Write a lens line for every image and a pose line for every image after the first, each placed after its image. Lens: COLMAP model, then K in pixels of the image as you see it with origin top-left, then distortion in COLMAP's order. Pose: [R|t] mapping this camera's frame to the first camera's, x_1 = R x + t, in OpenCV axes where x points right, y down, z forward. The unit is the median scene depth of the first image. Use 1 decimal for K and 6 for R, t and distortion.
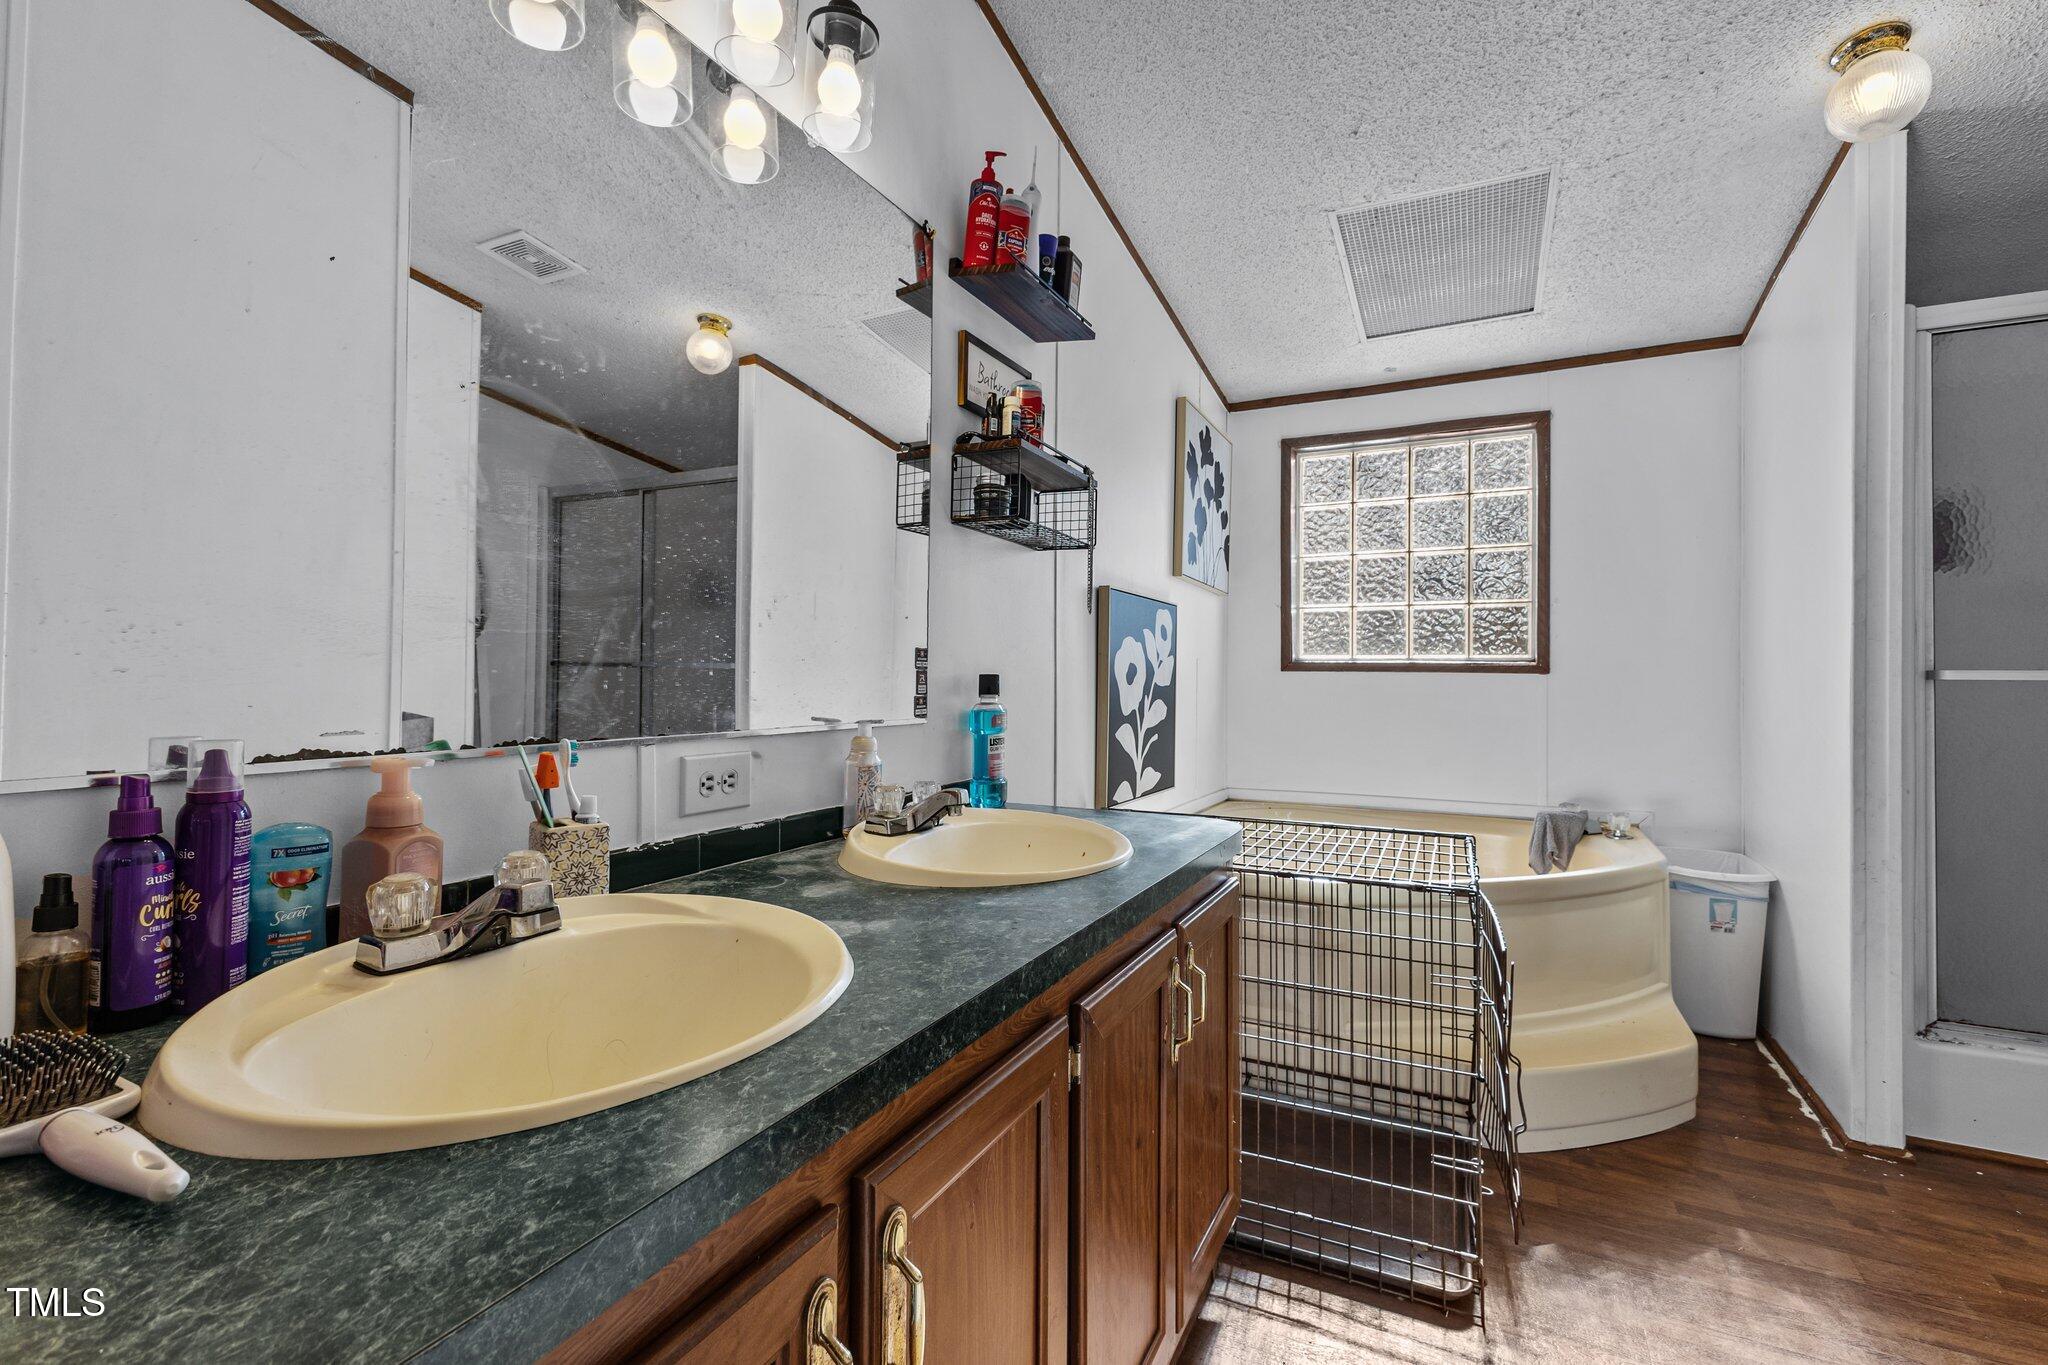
lens RADIAL K [[875.8, 0, 1026.6], [0, 875.8, 668.3], [0, 0, 1]] dist [0.003718, 0.000235]
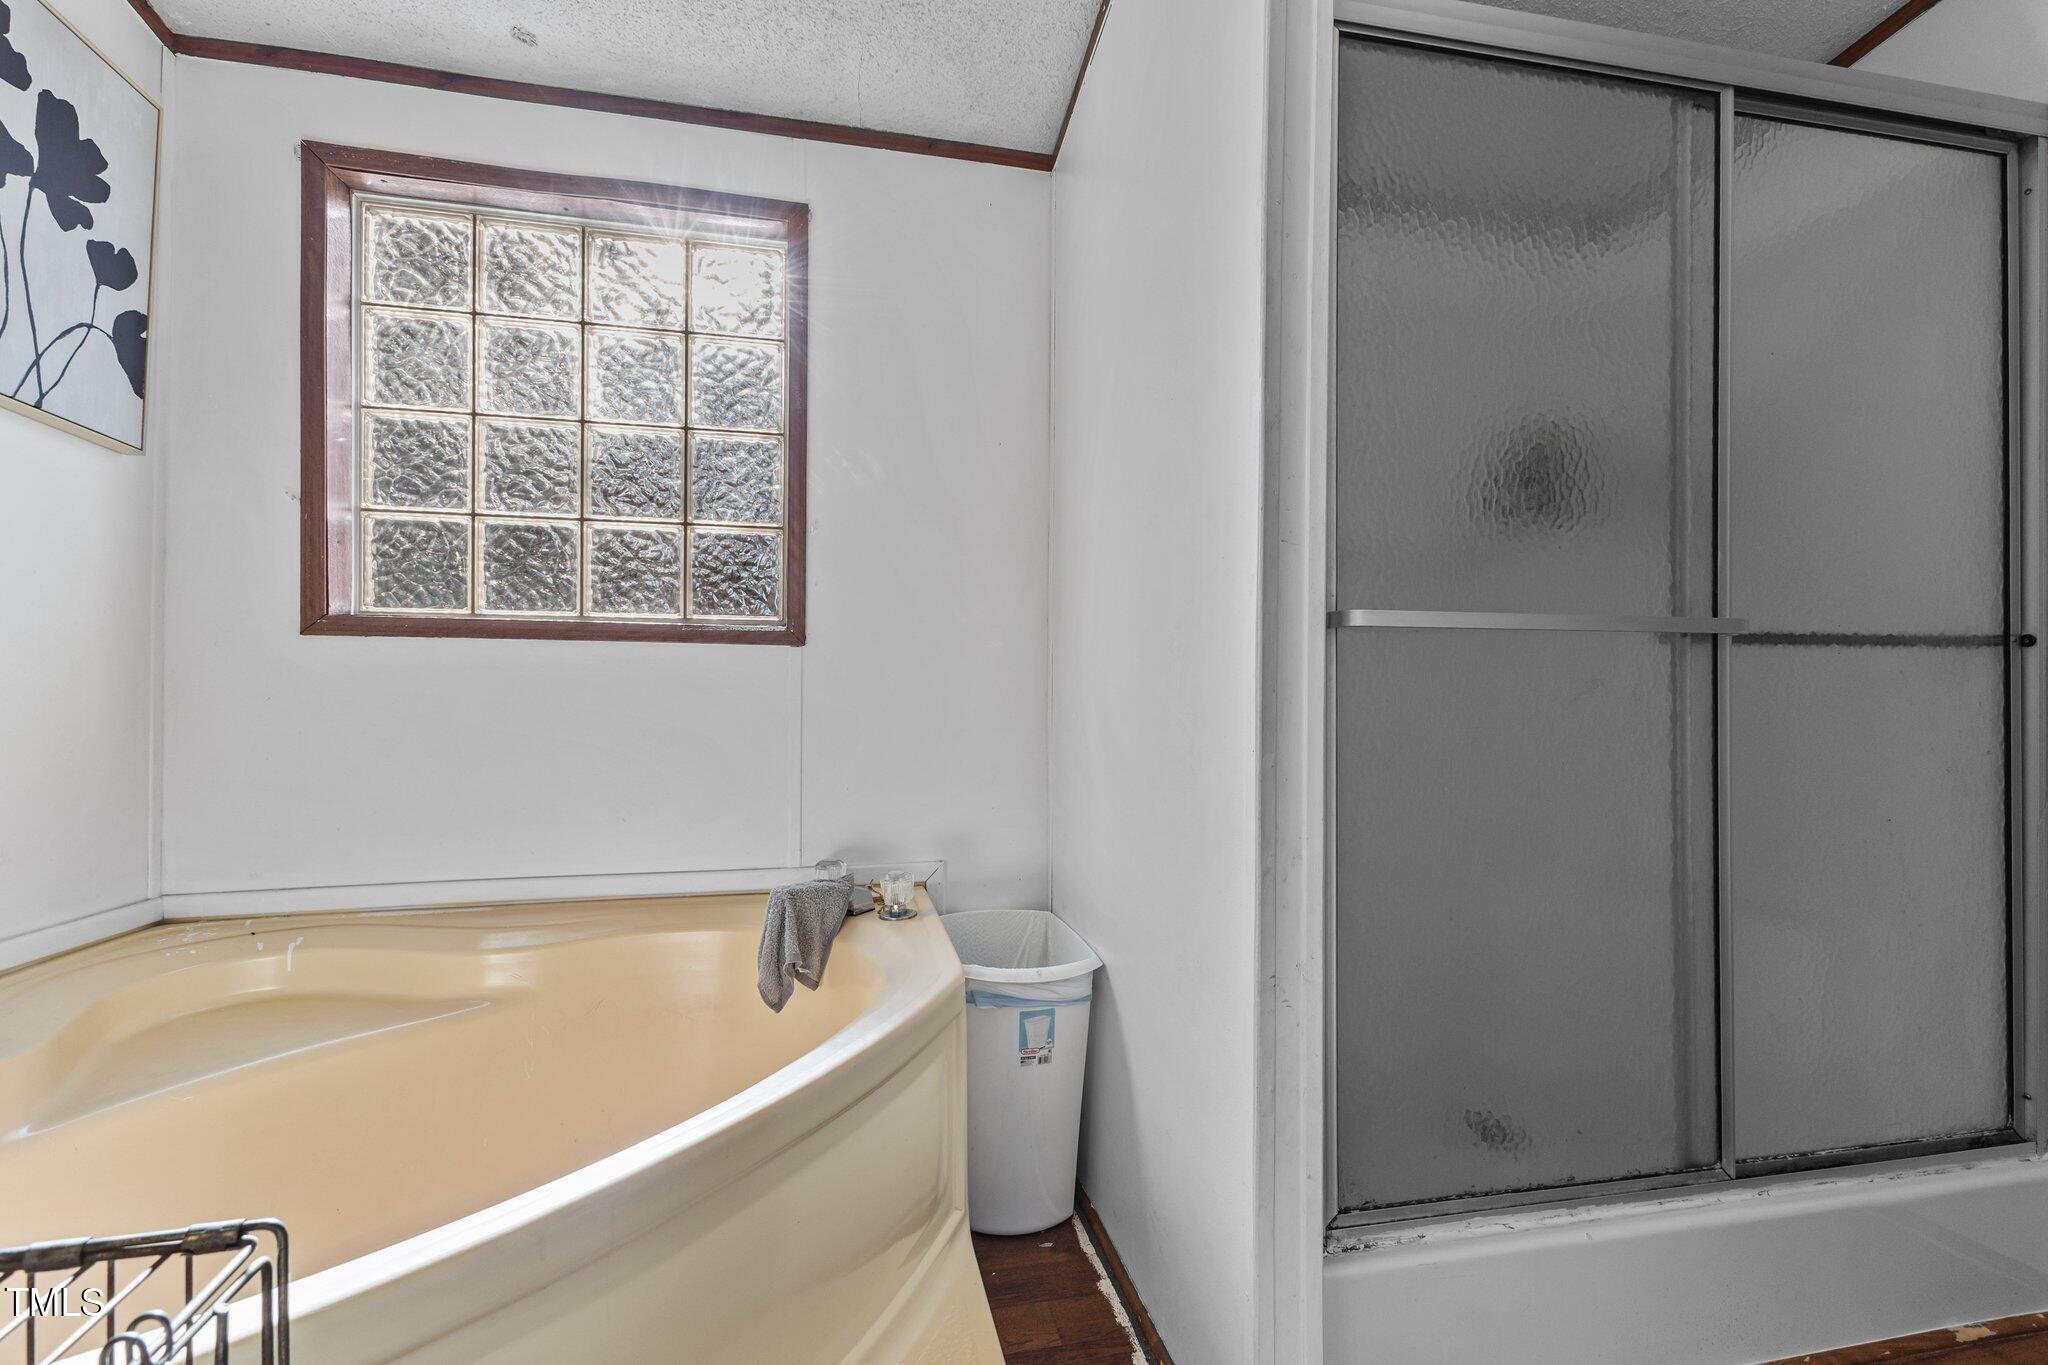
lens RADIAL K [[910.1, 0, 1024.0], [0, 910.1, 682.5], [0, 0, 1]] dist [-0.002541, -0.000892]
pose [[0.762452, 0.005192, 0.647024, 0.335116], [-0.004457, 0.999986, -0.002772, 0.035137], [-0.647030, -0.000770, 0.762464, 0.465675]]
